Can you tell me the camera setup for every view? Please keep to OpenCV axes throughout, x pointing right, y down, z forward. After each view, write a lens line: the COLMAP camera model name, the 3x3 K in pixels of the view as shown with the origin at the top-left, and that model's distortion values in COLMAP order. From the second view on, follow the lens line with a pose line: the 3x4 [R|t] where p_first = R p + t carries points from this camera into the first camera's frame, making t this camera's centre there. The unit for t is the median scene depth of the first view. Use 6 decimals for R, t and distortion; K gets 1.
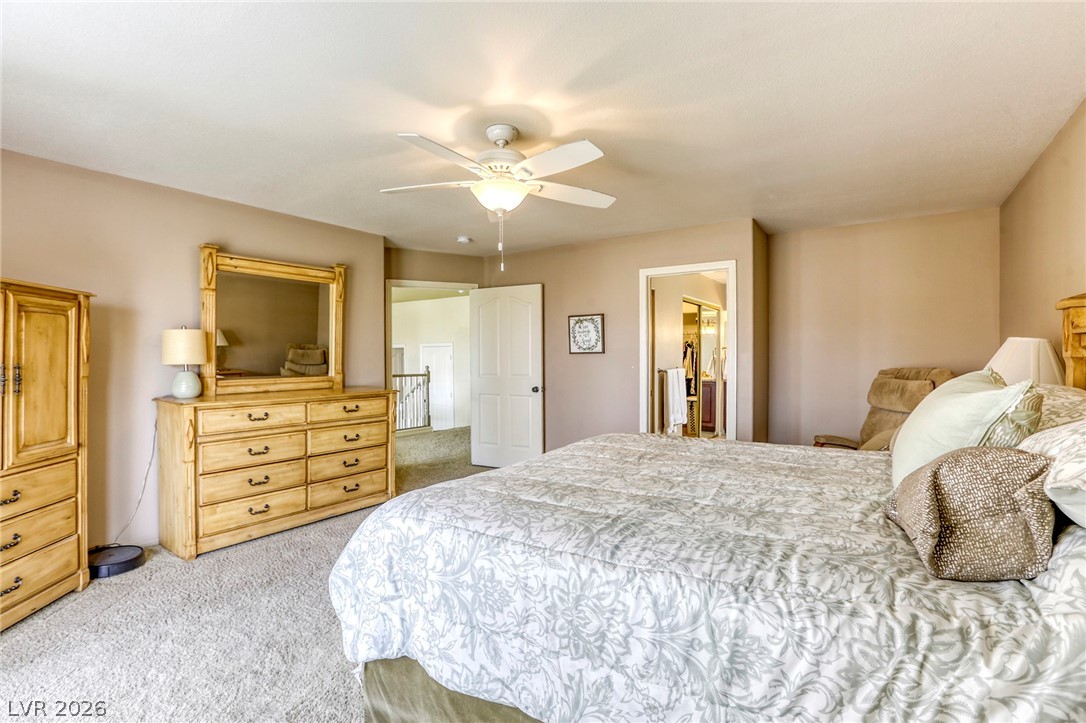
lens RADIAL K [[522.8, 0, 543.5], [0, 522.8, 356.9], [0, 0, 1]] dist [-0.024158, -0.000086]
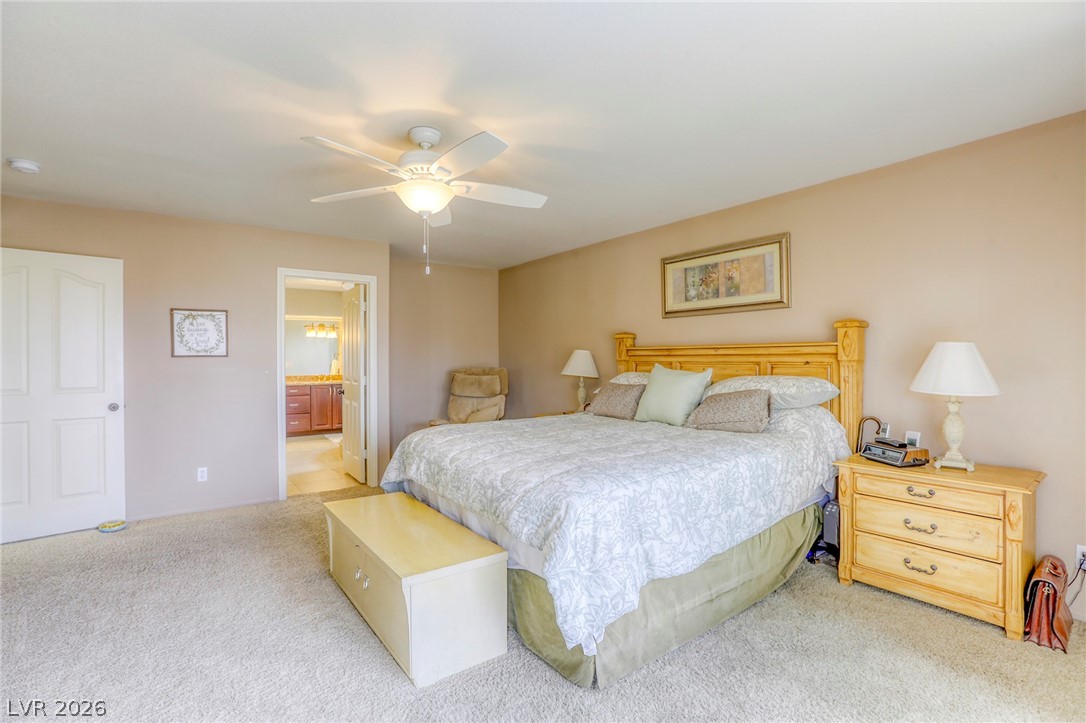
lens RADIAL K [[495.2, 0, 544.8], [0, 495.2, 359.2], [0, 0, 1]] dist [-0.038308, 0.008408]
pose [[0.326715, 0.003209, 0.945117, -0.467605], [0.002323, 0.999988, -0.004199, 0.001614], [-0.945120, 0.003567, 0.326704, 0.250996]]
